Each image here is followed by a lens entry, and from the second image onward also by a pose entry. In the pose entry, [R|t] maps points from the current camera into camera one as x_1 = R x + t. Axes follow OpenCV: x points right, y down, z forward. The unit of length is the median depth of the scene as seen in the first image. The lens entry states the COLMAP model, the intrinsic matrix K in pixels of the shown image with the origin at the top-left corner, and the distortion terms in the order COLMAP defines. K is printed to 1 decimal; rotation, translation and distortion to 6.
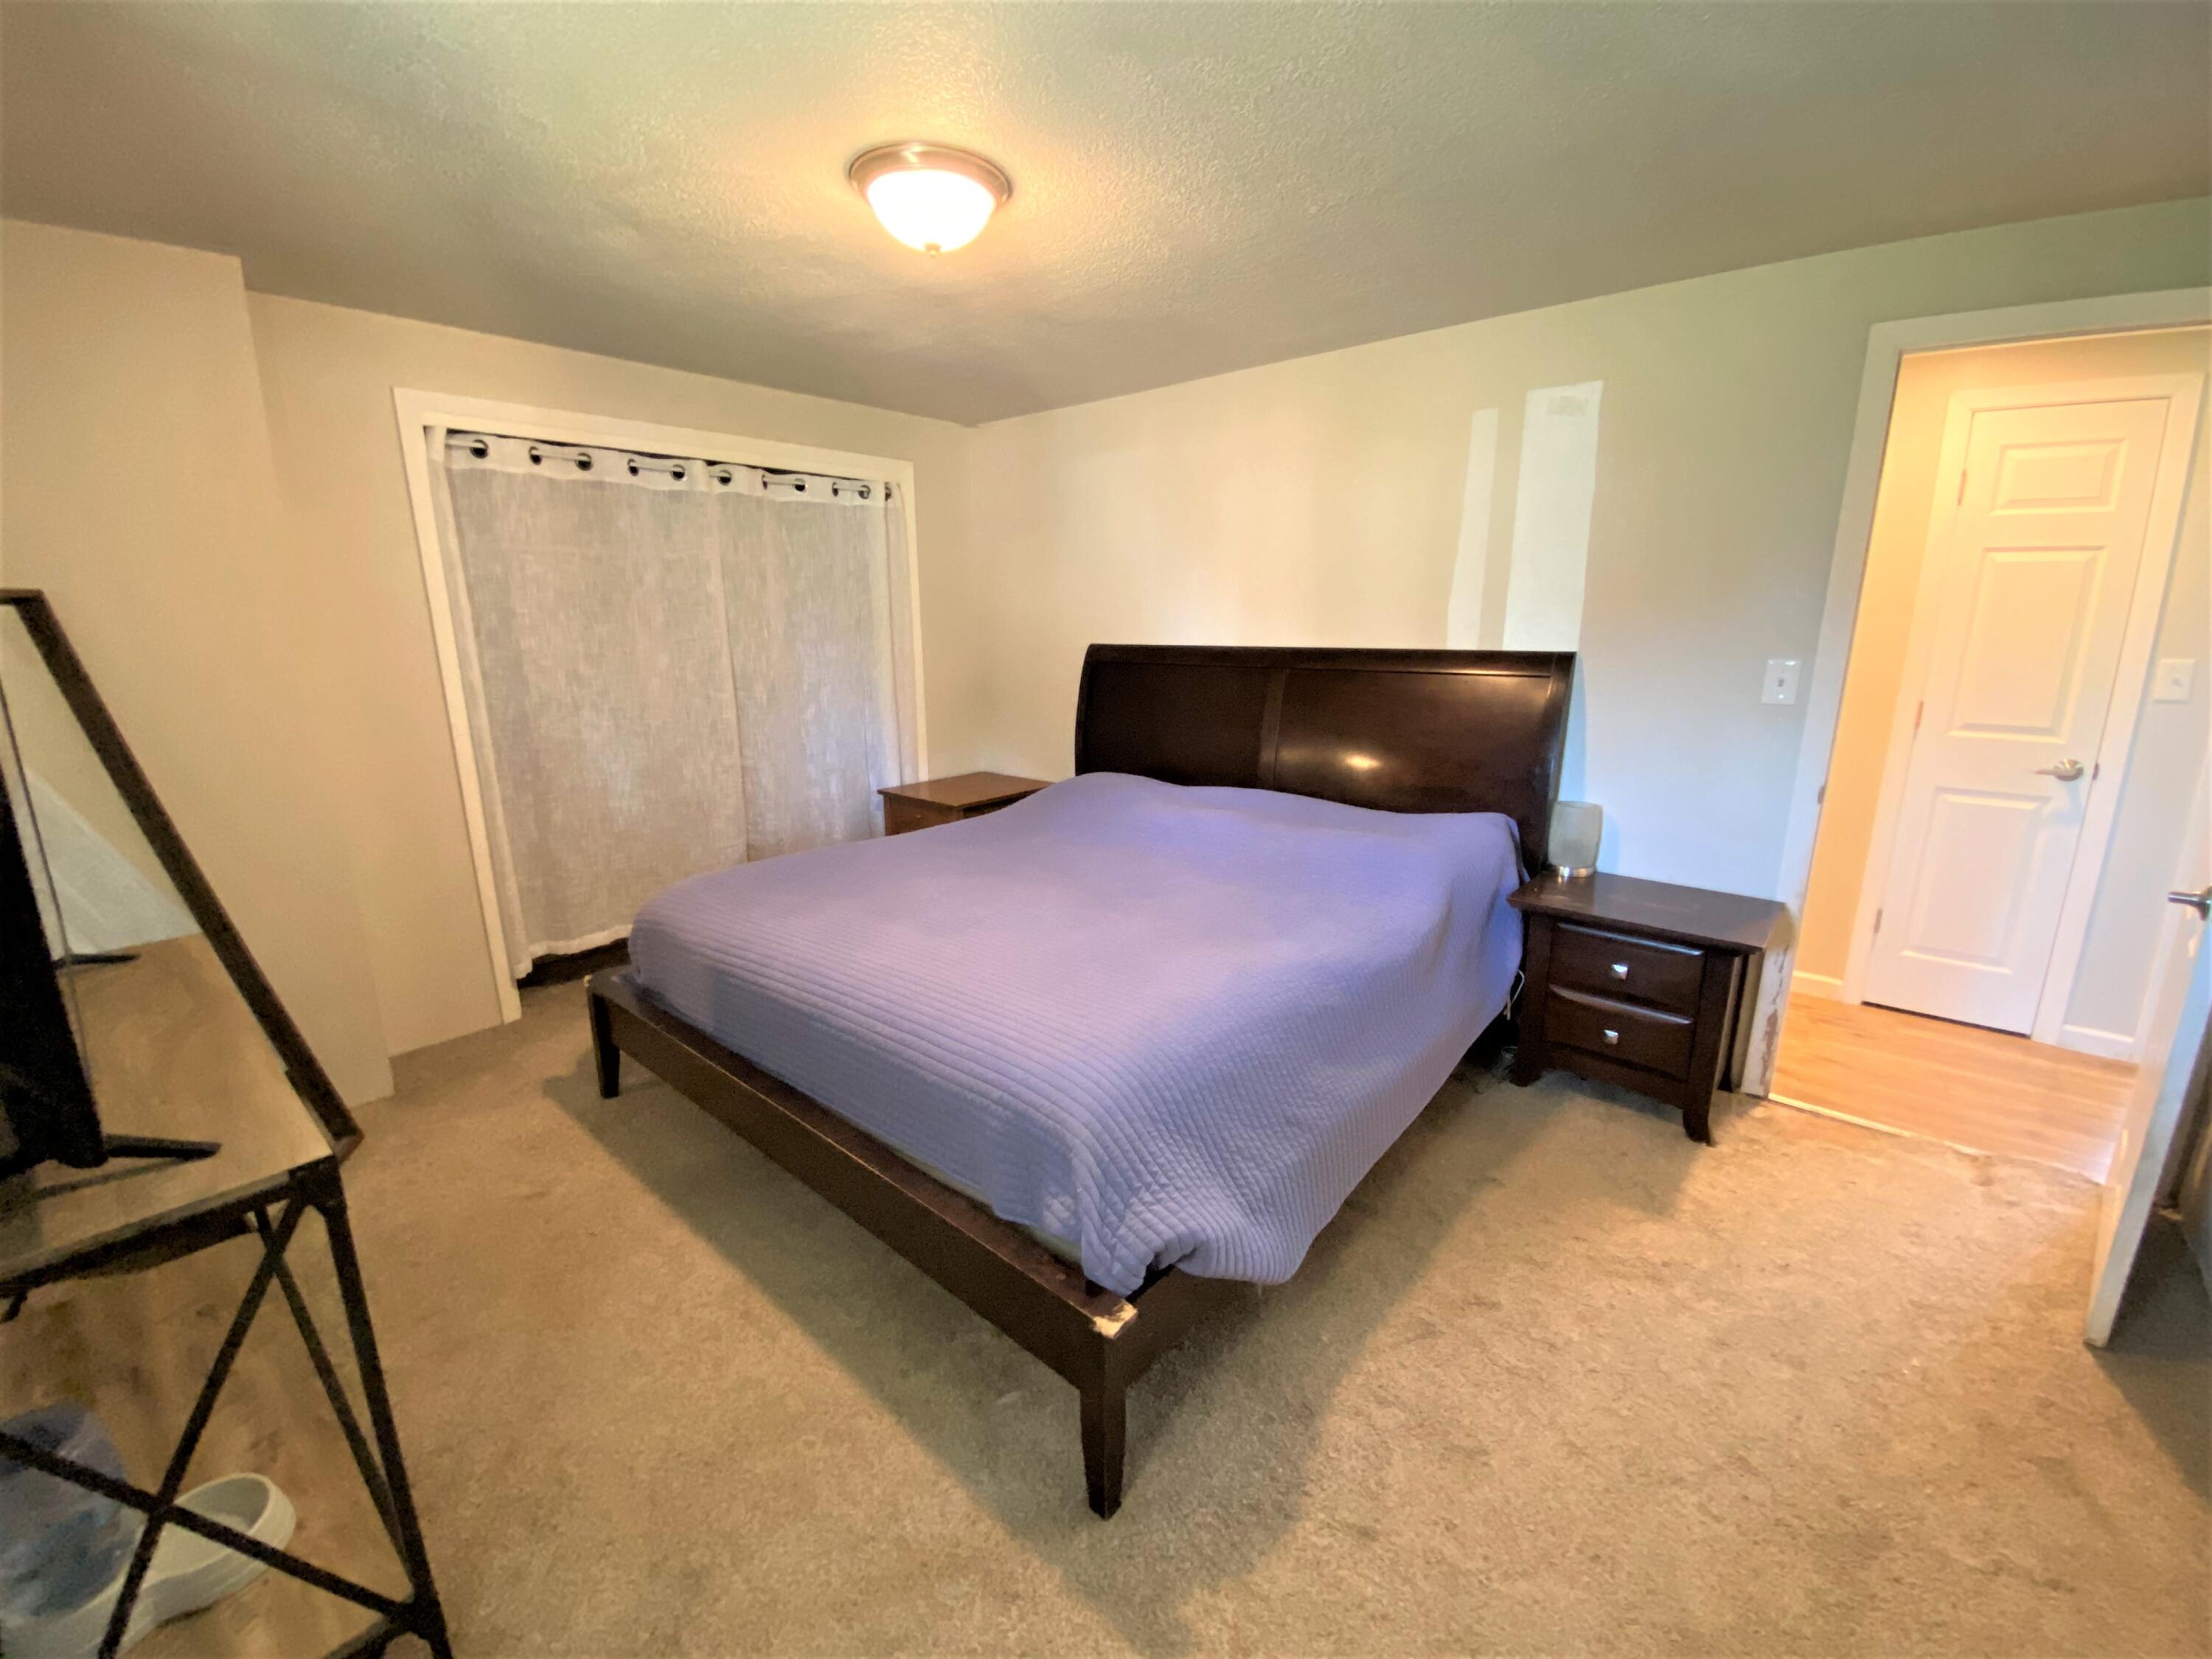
lens RADIAL K [[903.7, 0, 1103.5], [0, 903.7, 822.1], [0, 0, 1]] dist [0.035802, -0.030177]
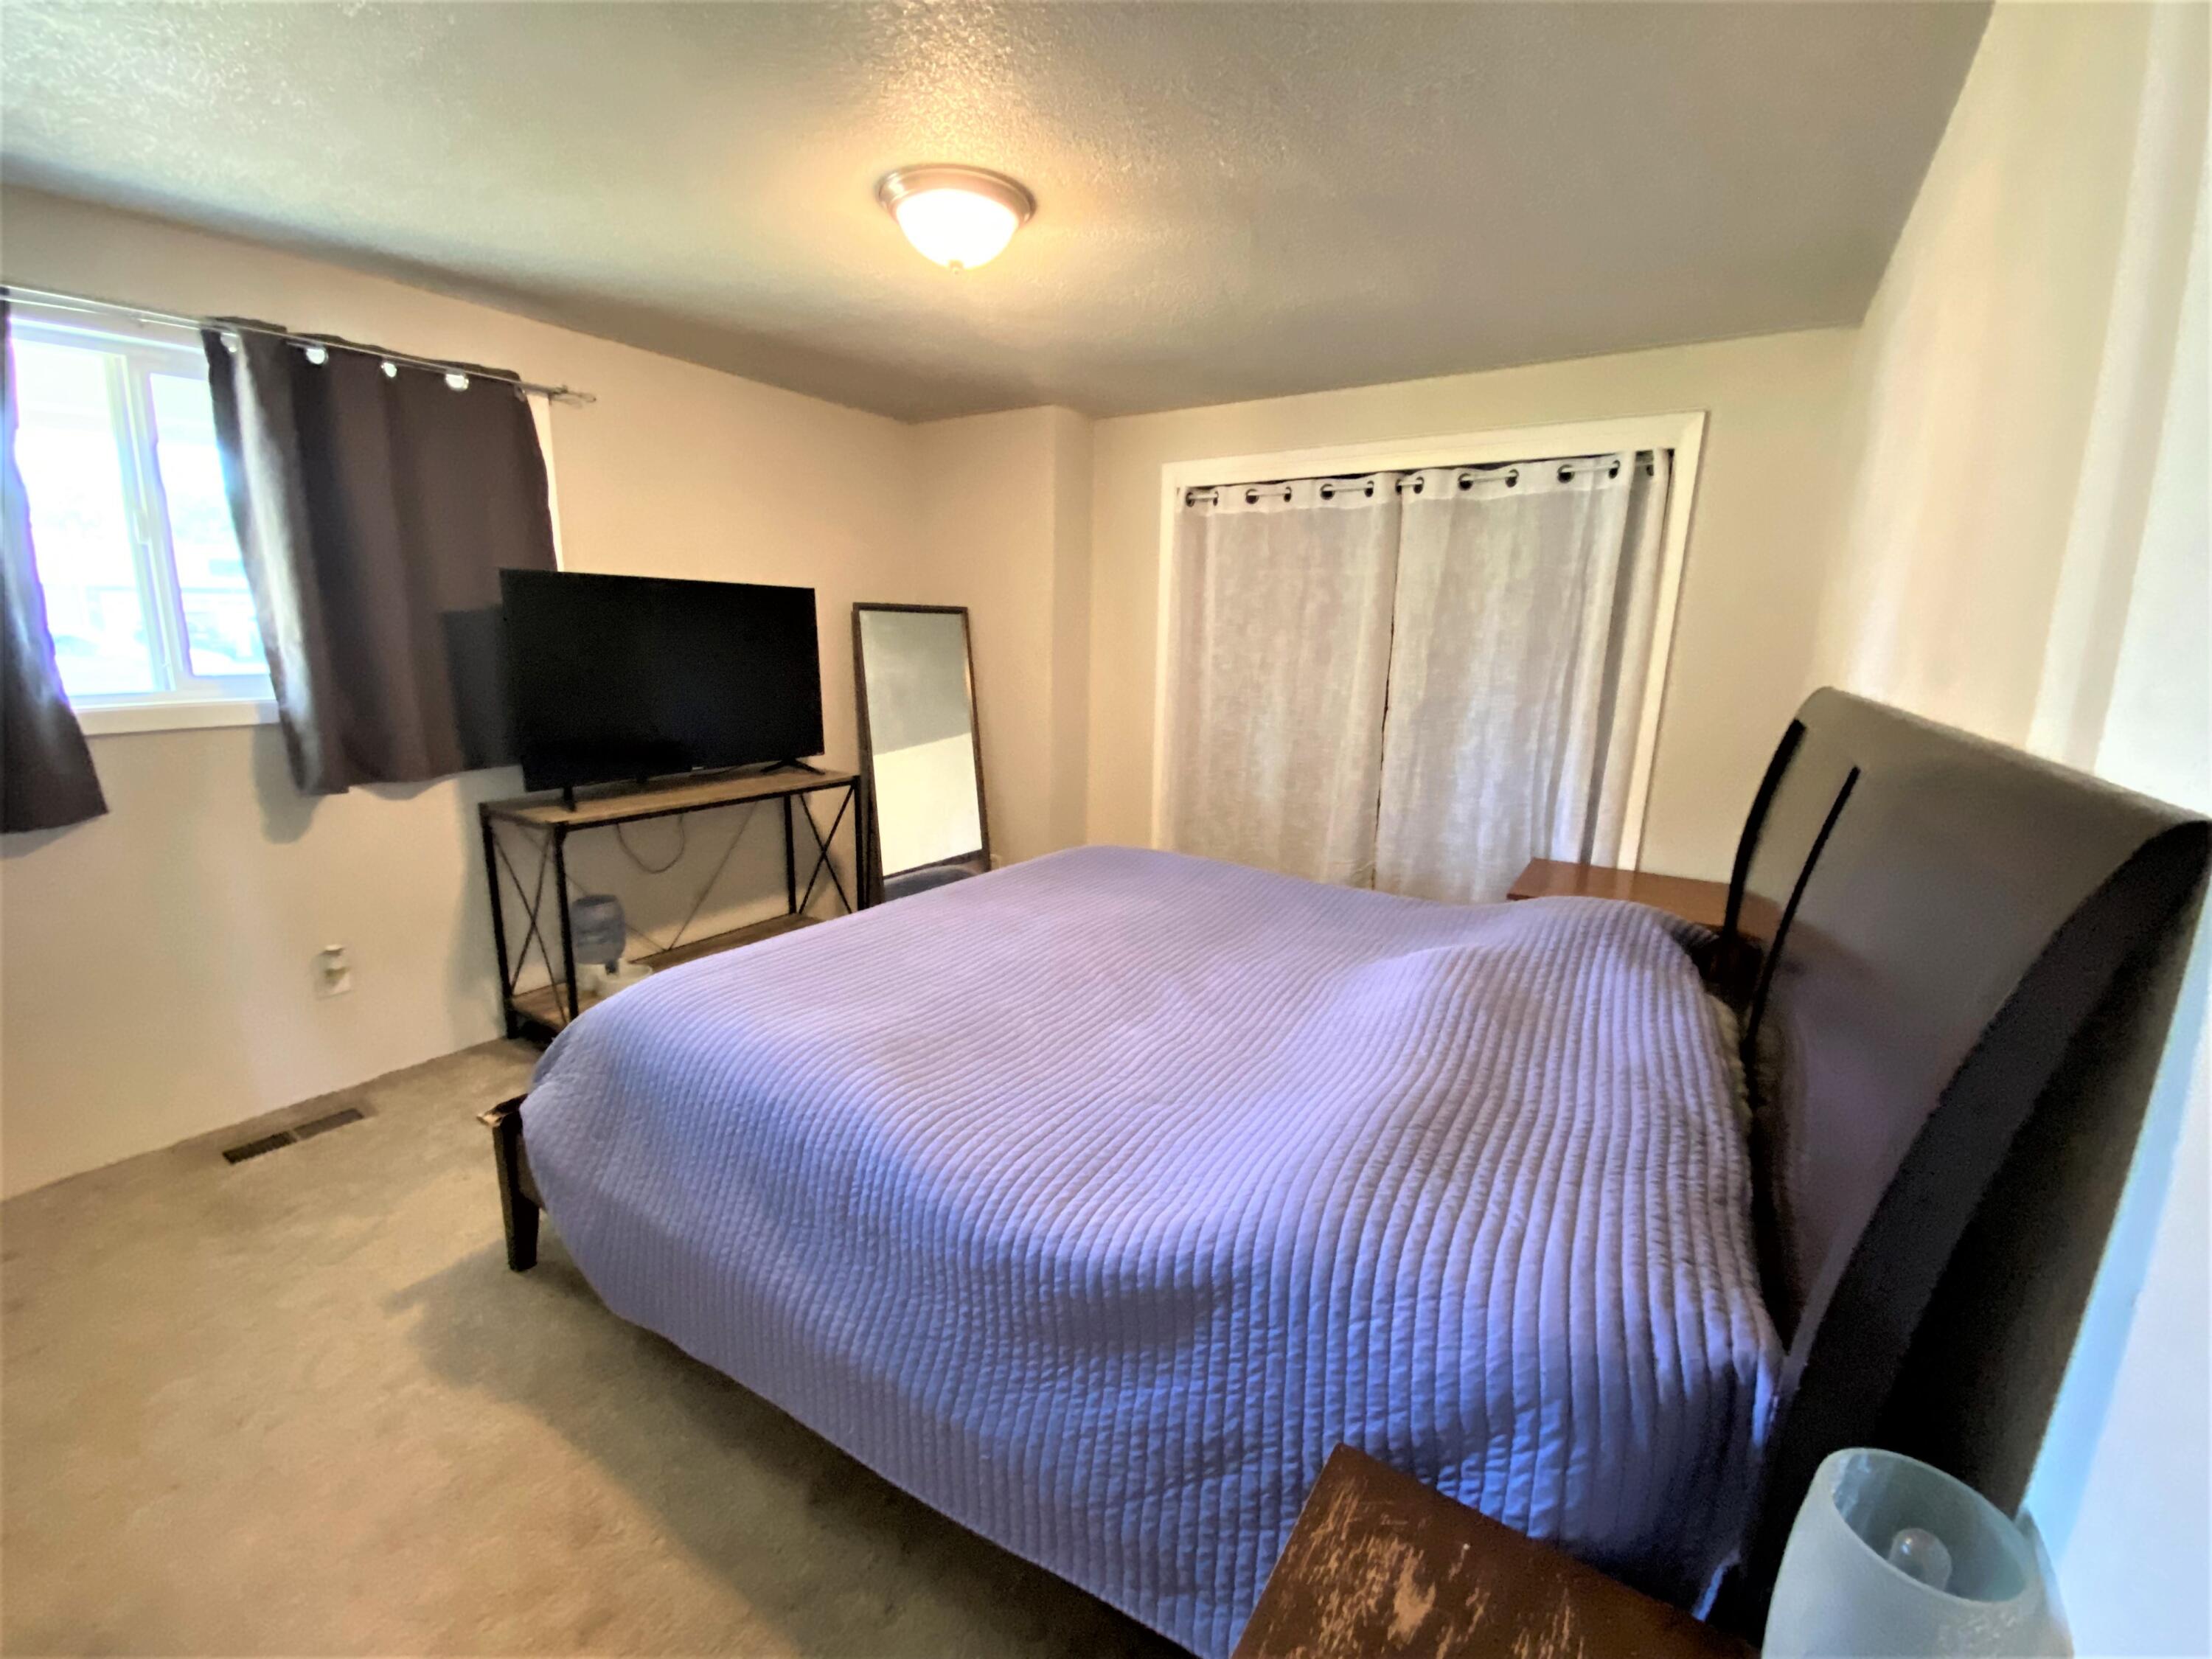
lens RADIAL K [[903.7, 0, 1103.5], [0, 903.7, 822.1], [0, 0, 1]] dist [0.035802, -0.030177]
pose [[0.142132, 0.218003, -0.965543, 0.584780], [-0.236996, 0.954569, 0.180638, -0.154815], [0.961057, 0.203156, 0.187340, 0.650235]]
